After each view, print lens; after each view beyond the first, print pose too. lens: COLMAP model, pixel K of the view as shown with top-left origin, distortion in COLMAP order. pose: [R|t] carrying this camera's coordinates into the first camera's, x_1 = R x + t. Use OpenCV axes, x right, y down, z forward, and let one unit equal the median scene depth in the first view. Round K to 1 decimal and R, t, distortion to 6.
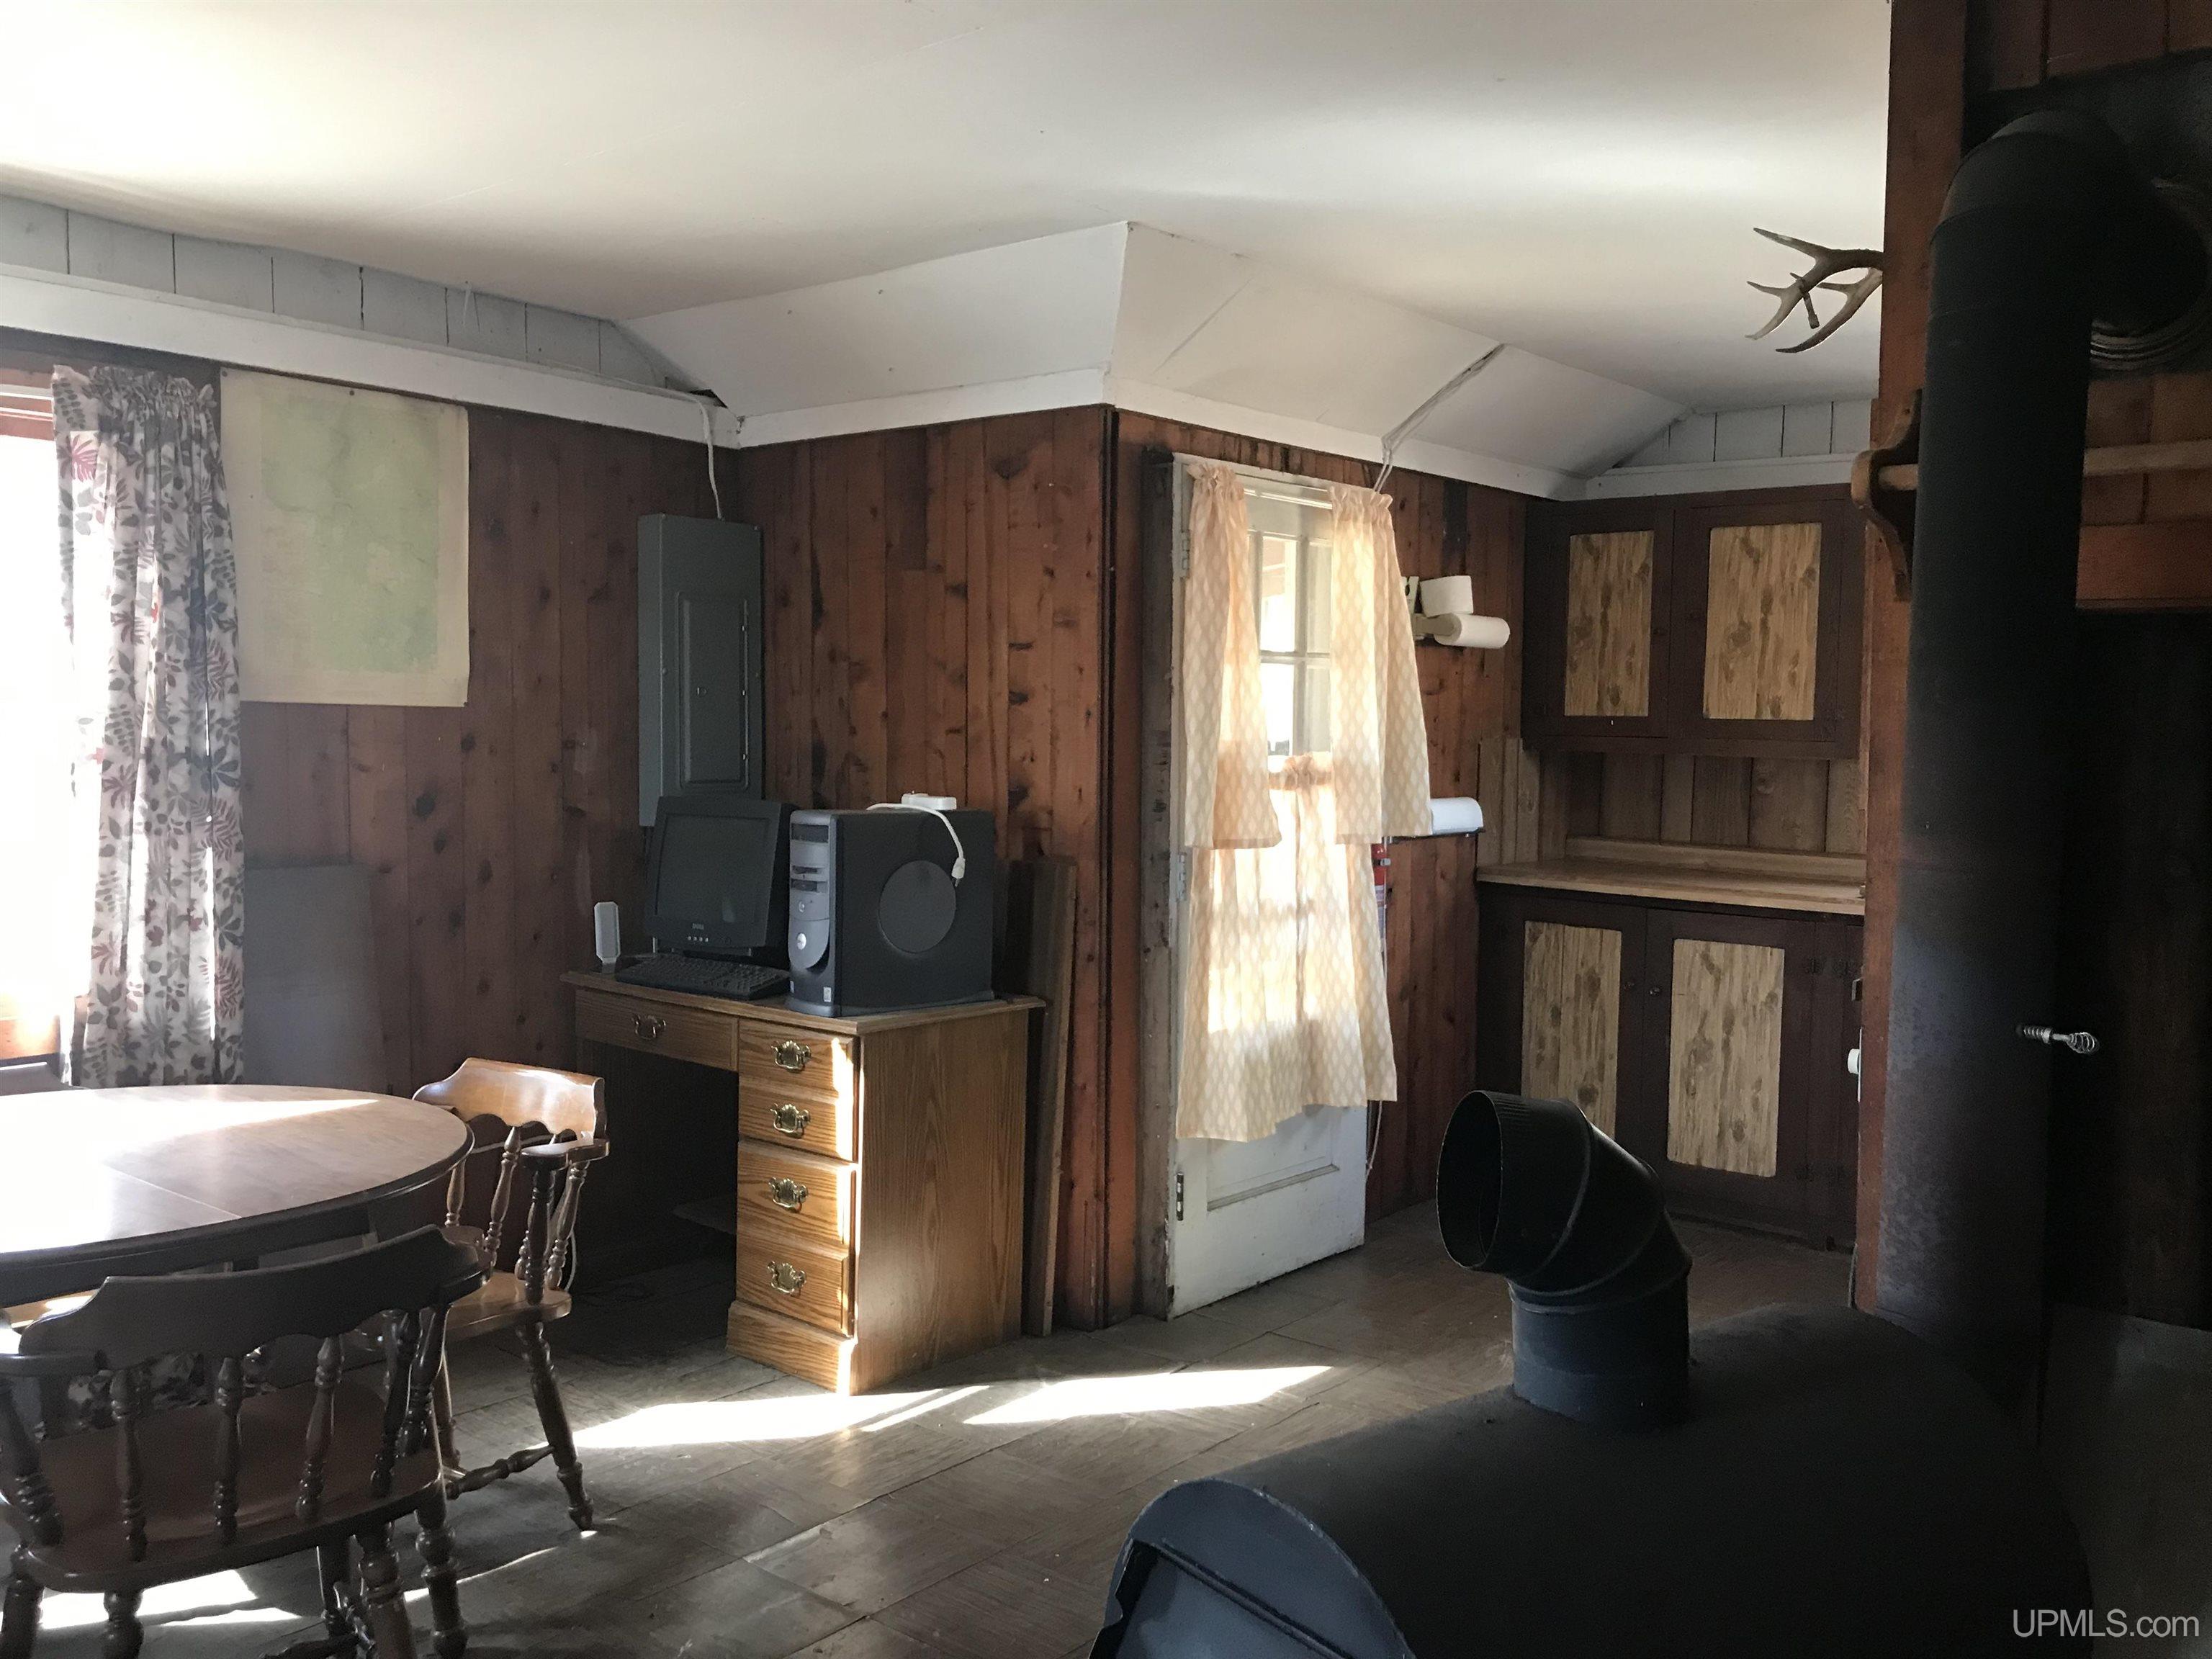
lens RADIAL K [[1813.5, 0, 1106.0], [0, 1813.5, 829.5], [0, 0, 1]] dist [-0.004169, -0.004337]
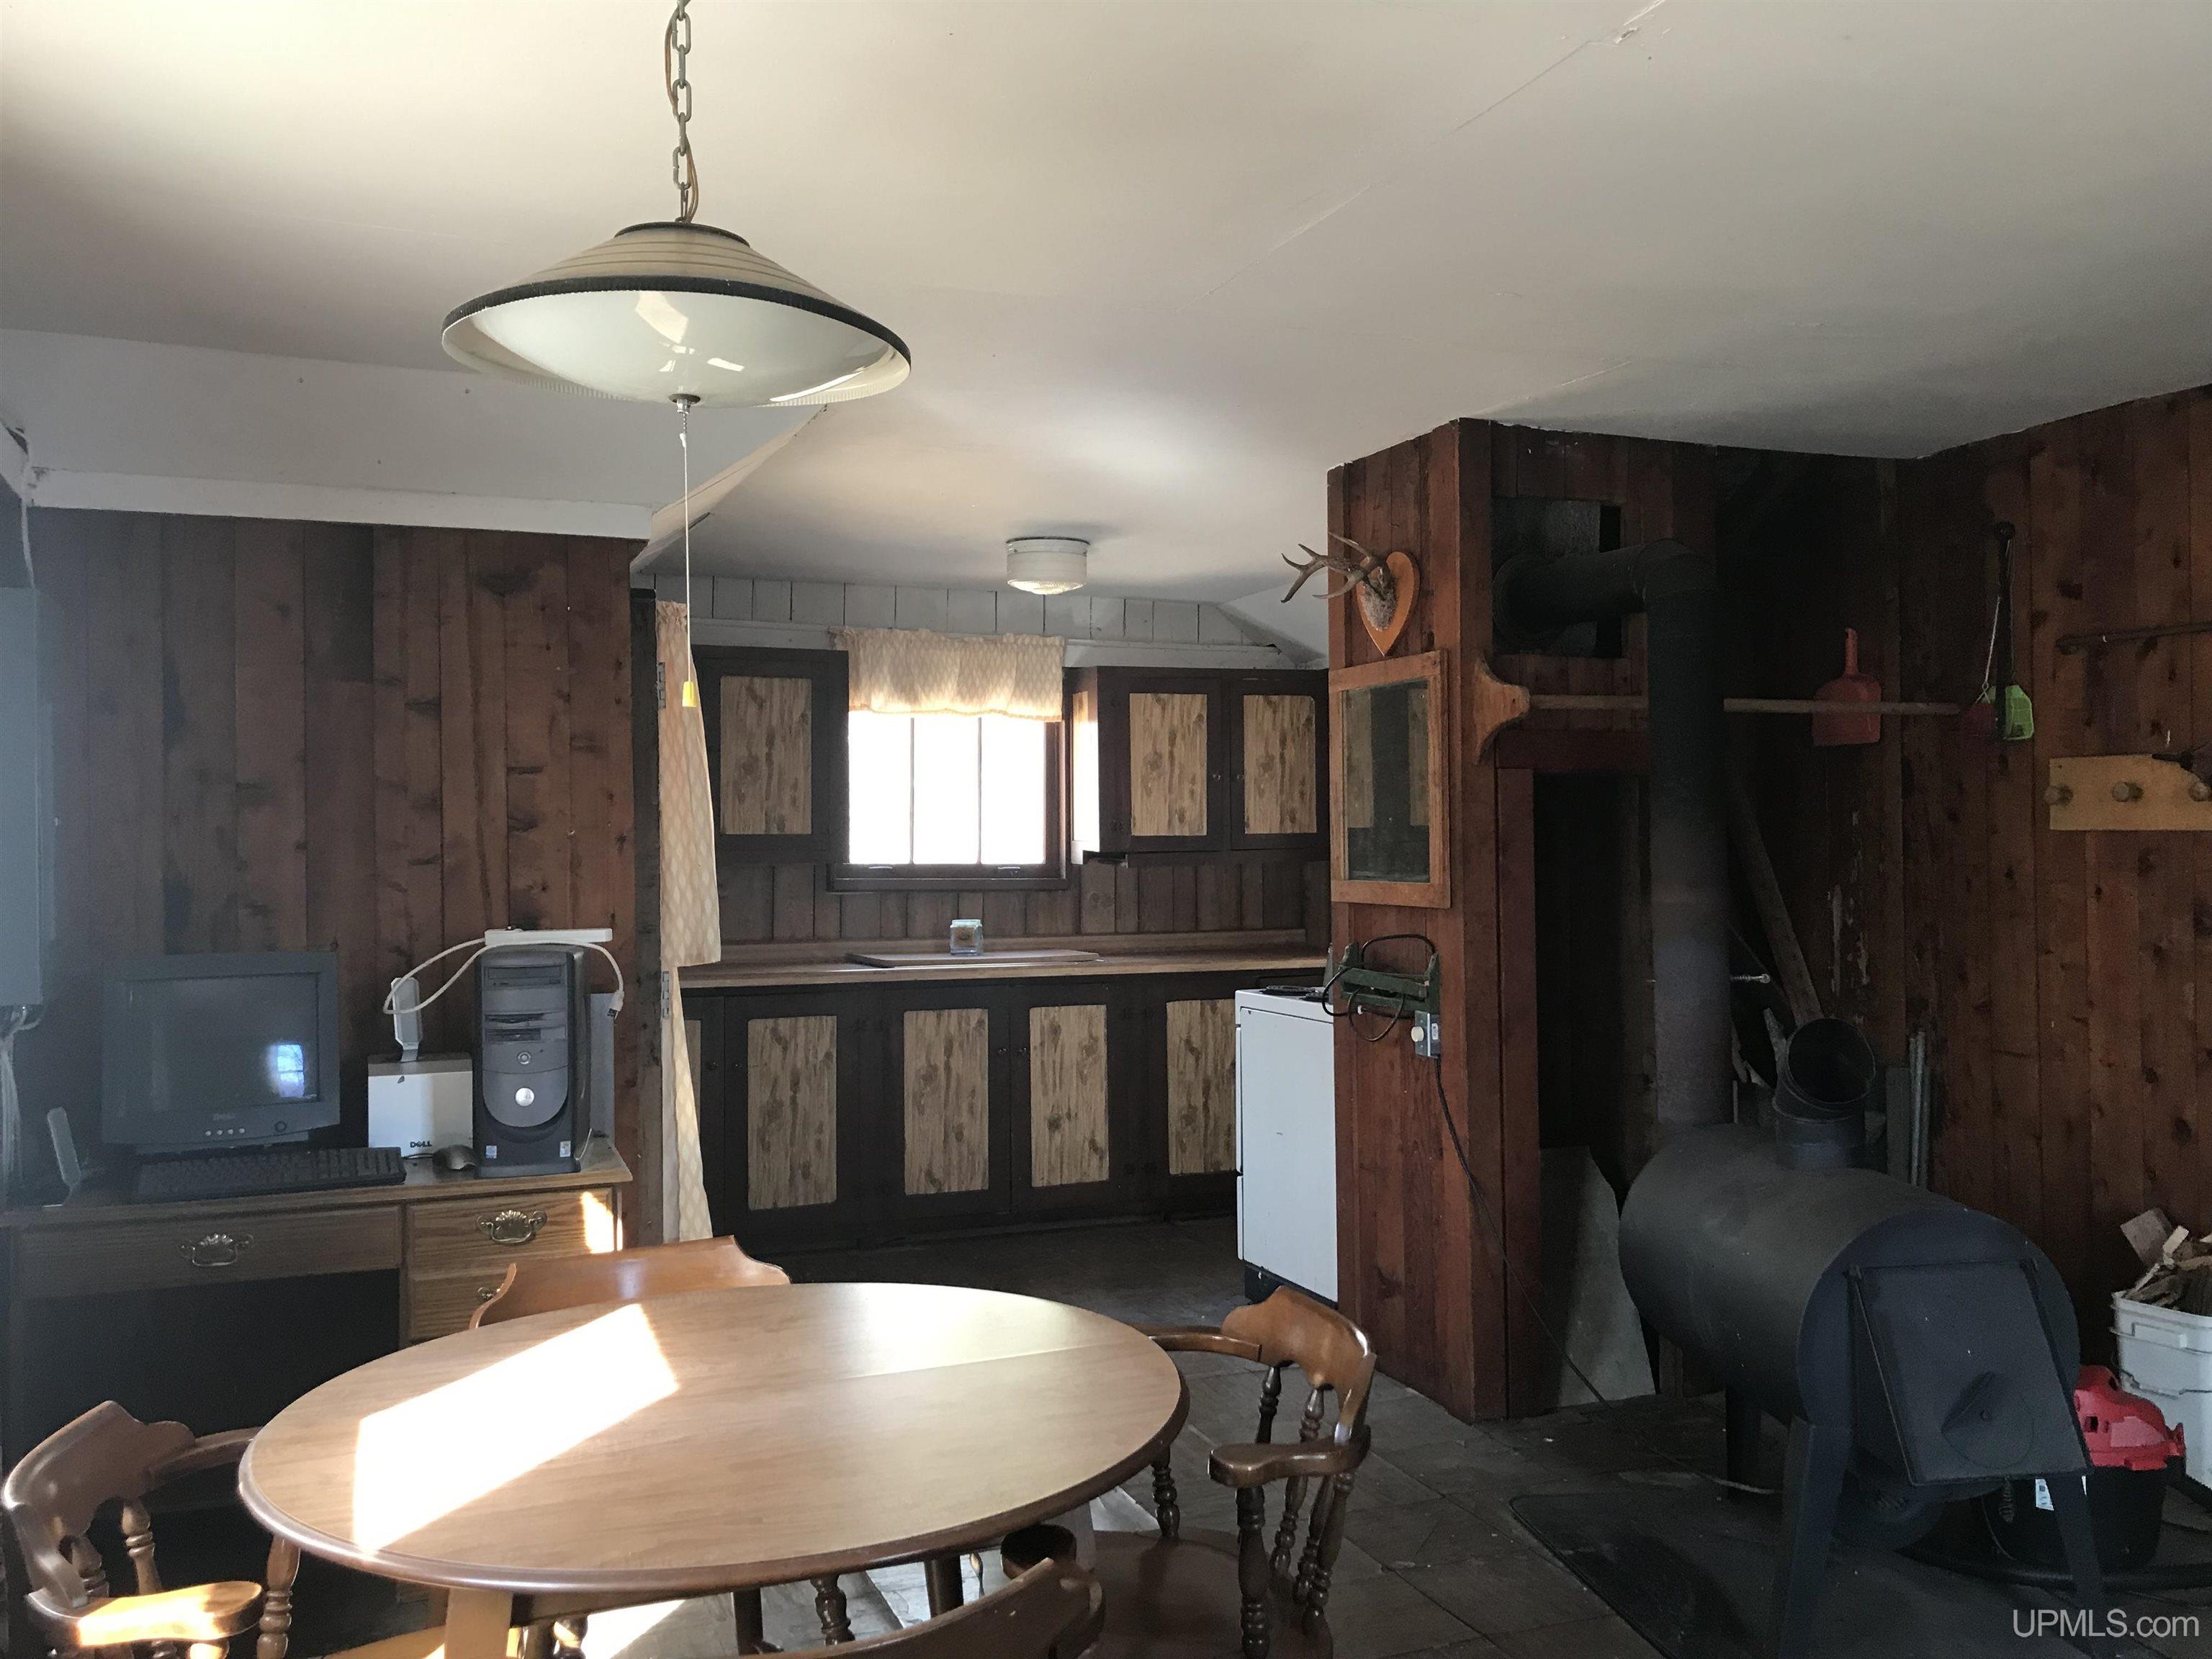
lens RADIAL K [[1748.4, 0, 1106.0], [0, 1748.4, 829.5], [0, 0, 1]] dist [0.002047, -0.002327]
pose [[0.487688, -0.017967, 0.872833, -0.658080], [0.075759, 0.996888, -0.021809, -0.024700], [-0.869725, 0.076761, 0.487531, 0.265532]]
